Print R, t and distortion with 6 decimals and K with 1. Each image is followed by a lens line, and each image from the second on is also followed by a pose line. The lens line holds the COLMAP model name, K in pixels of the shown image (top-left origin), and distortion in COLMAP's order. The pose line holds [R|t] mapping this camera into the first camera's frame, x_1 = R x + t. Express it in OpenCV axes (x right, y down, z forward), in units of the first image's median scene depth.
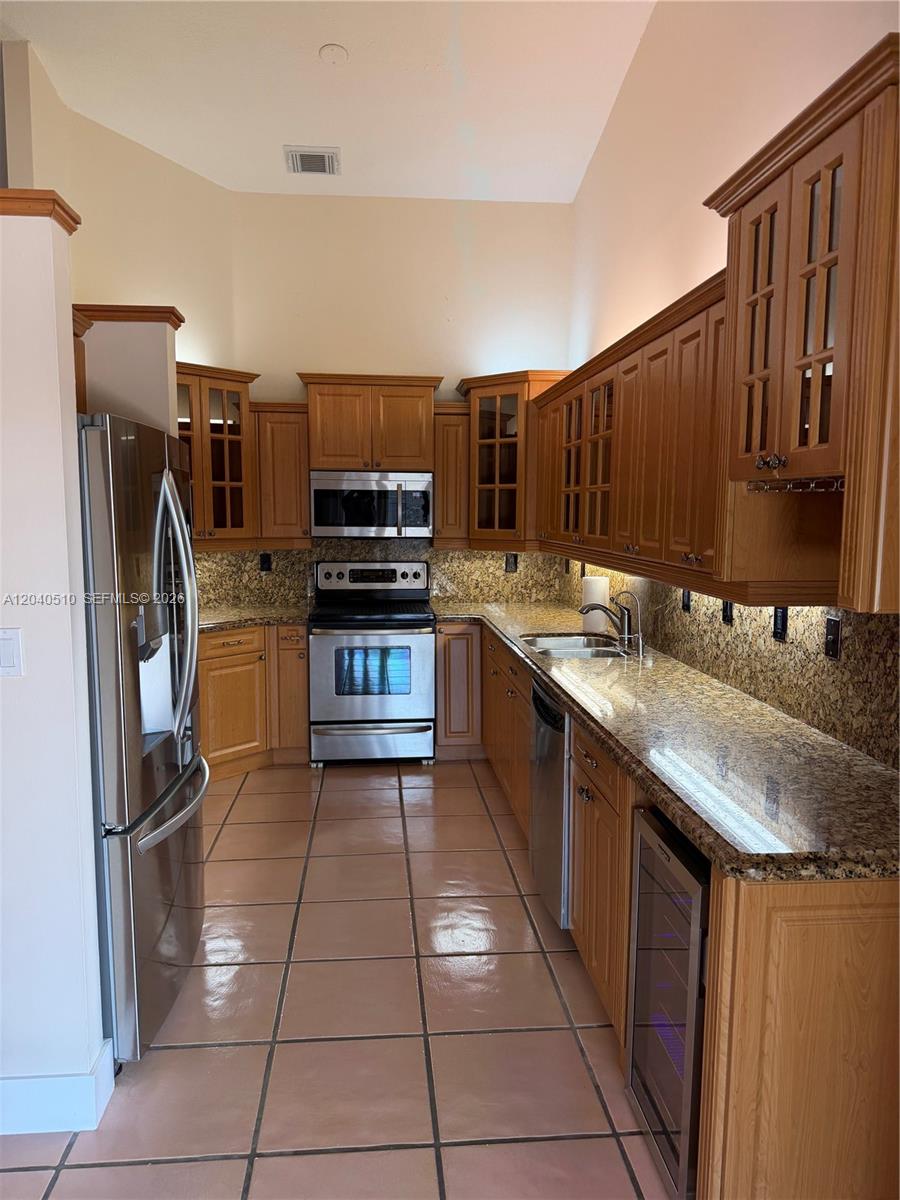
lens RADIAL K [[870.3, 0, 450.0], [0, 870.3, 600.0], [0, 0, 1]] dist [0.082344, -0.004320]
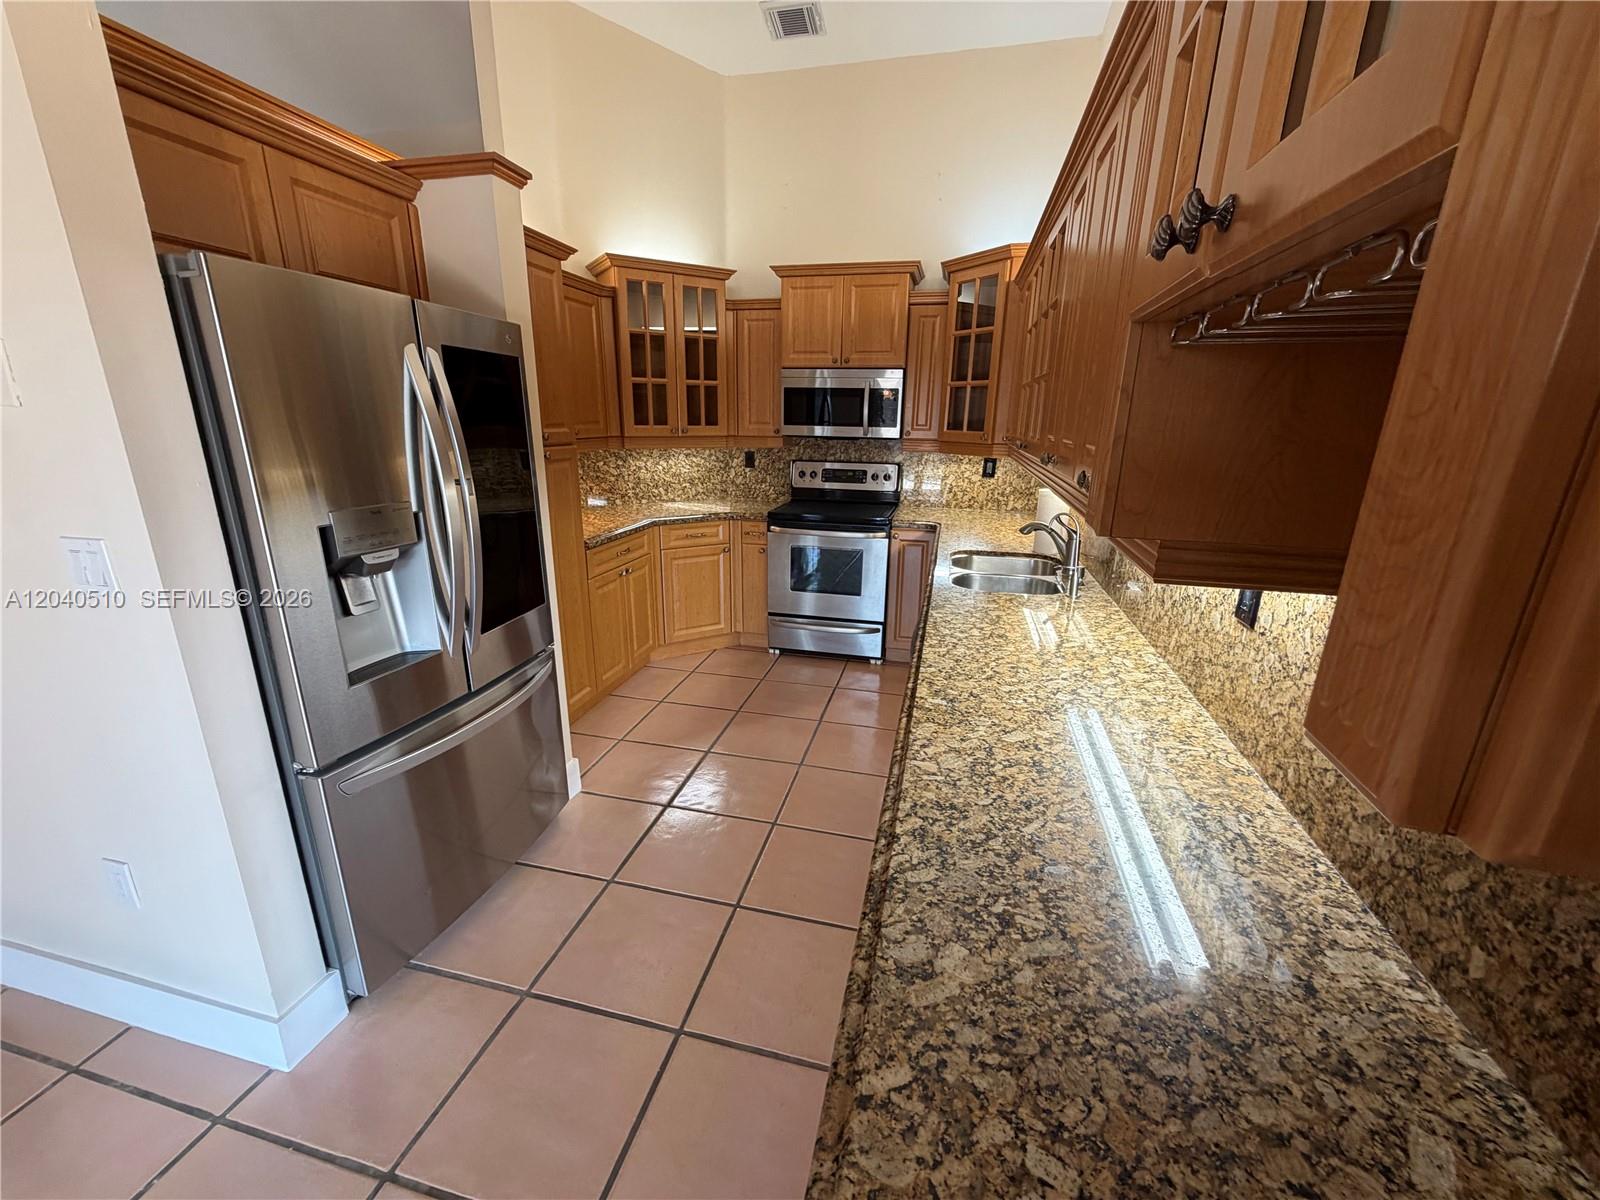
lens RADIAL K [[647.9, 0, 800.0], [0, 647.9, 600.0], [0, 0, 1]] dist [-0.002525, 0.016436]
pose [[0.945335, 0.098932, -0.310733, 0.121373], [-0.044299, 0.982997, 0.178199, -0.019217], [0.323079, -0.154692, 0.933643, 0.265714]]
